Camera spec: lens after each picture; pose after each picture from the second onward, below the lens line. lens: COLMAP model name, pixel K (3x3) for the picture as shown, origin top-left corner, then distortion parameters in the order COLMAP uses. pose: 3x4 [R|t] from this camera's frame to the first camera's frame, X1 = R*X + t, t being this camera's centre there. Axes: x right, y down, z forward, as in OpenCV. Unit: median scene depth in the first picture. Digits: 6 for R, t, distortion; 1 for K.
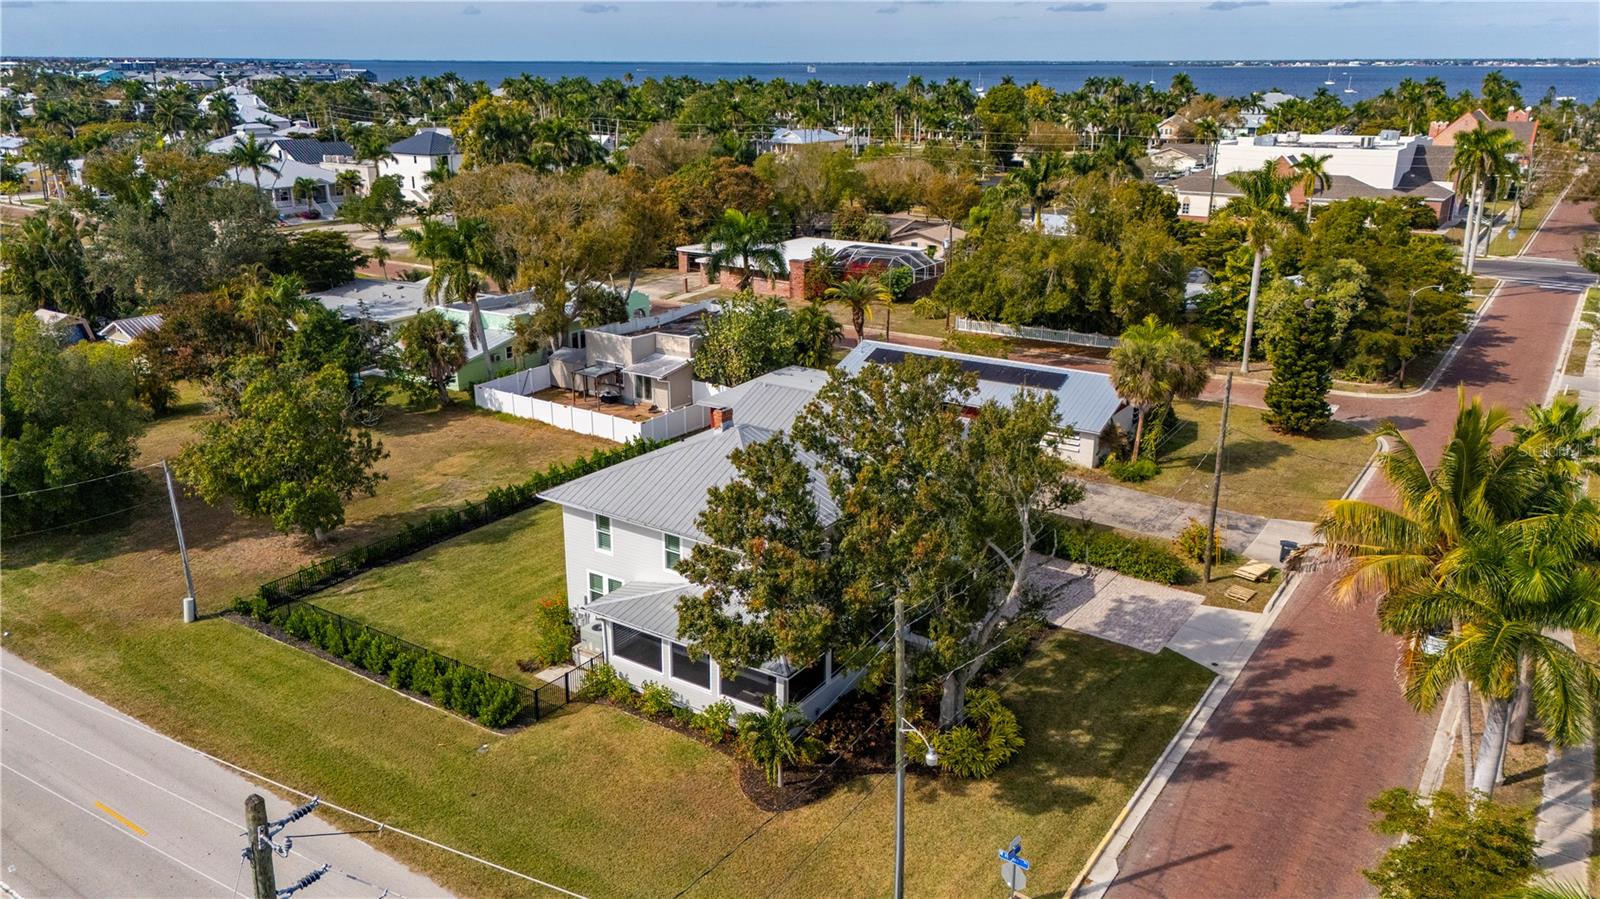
lens RADIAL K [[1177.0, 0, 800.0], [0, 1177.0, 449.5], [0, 0, 1]] dist [0.079237, -0.075916]
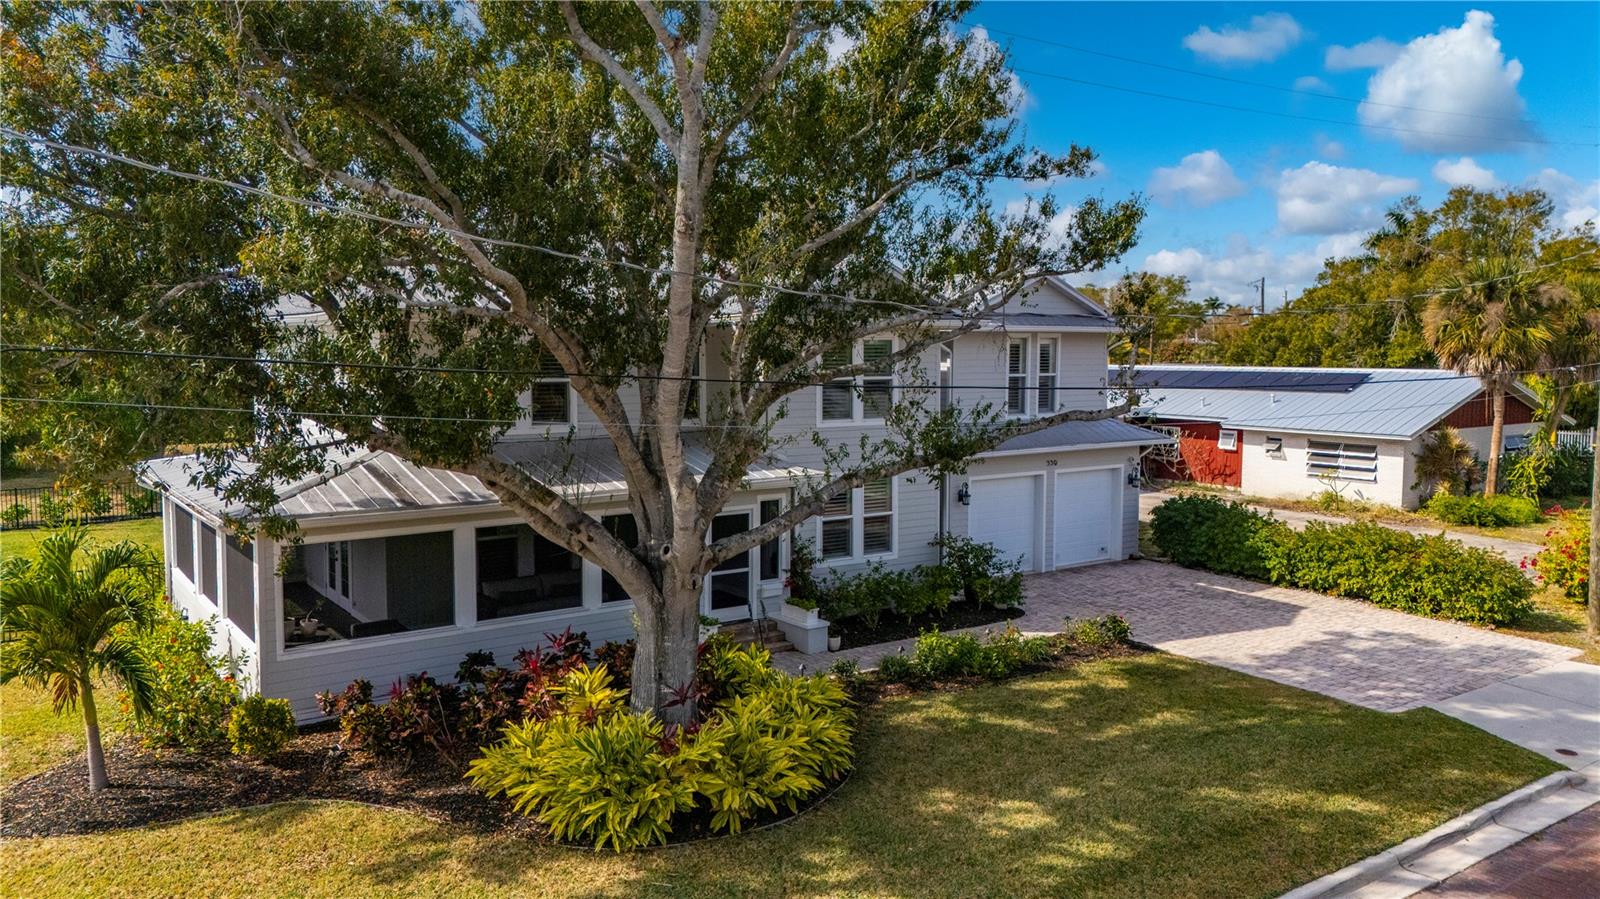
lens RADIAL K [[1177.0, 0, 800.0], [0, 1177.0, 449.5], [0, 0, 1]] dist [0.079237, -0.075916]
pose [[0.937113, 0.032245, -0.347533, 0.241652], [-0.111541, 0.971175, -0.210659, 0.182522], [0.330723, 0.236175, 0.913698, 0.544513]]
